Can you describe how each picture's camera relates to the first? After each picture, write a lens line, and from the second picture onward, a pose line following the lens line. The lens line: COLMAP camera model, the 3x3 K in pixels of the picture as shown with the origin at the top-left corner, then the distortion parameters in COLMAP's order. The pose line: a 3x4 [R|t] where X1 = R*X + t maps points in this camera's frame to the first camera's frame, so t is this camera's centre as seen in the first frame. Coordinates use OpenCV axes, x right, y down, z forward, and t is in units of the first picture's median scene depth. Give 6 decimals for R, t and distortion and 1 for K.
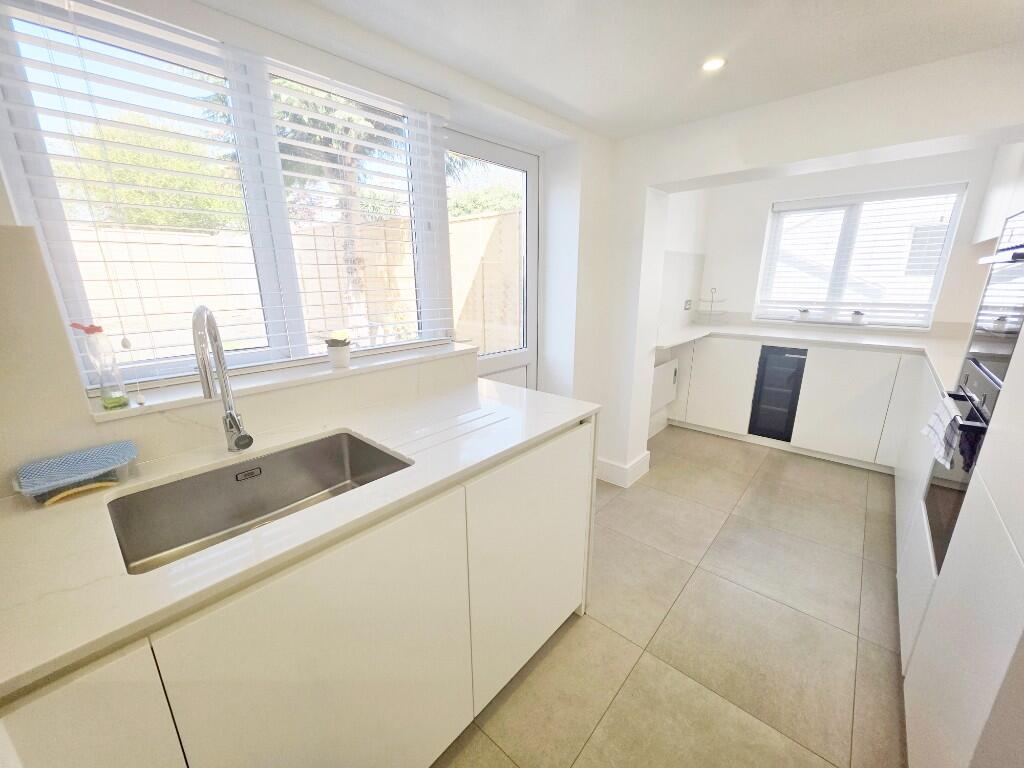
lens RADIAL K [[411.1, 0, 508.8], [0, 411.1, 389.8], [0, 0, 1]] dist [-0.002634, -0.000199]
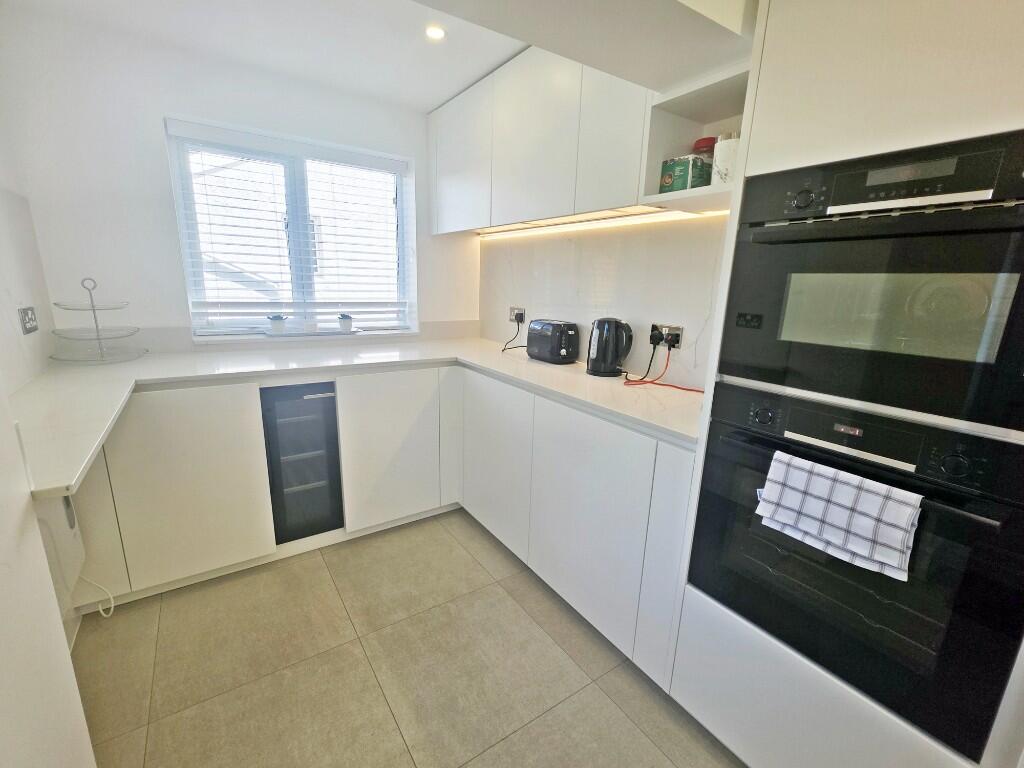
lens RADIAL K [[446.1, 0, 513.8], [0, 446.1, 387.7], [0, 0, 1]] dist [0.014396, 0.000376]
pose [[0.238606, -0.212589, 0.947562, 0.137980], [0.220863, 0.962054, 0.160225, -0.125384], [-0.945667, 0.171051, 0.276505, 0.509501]]
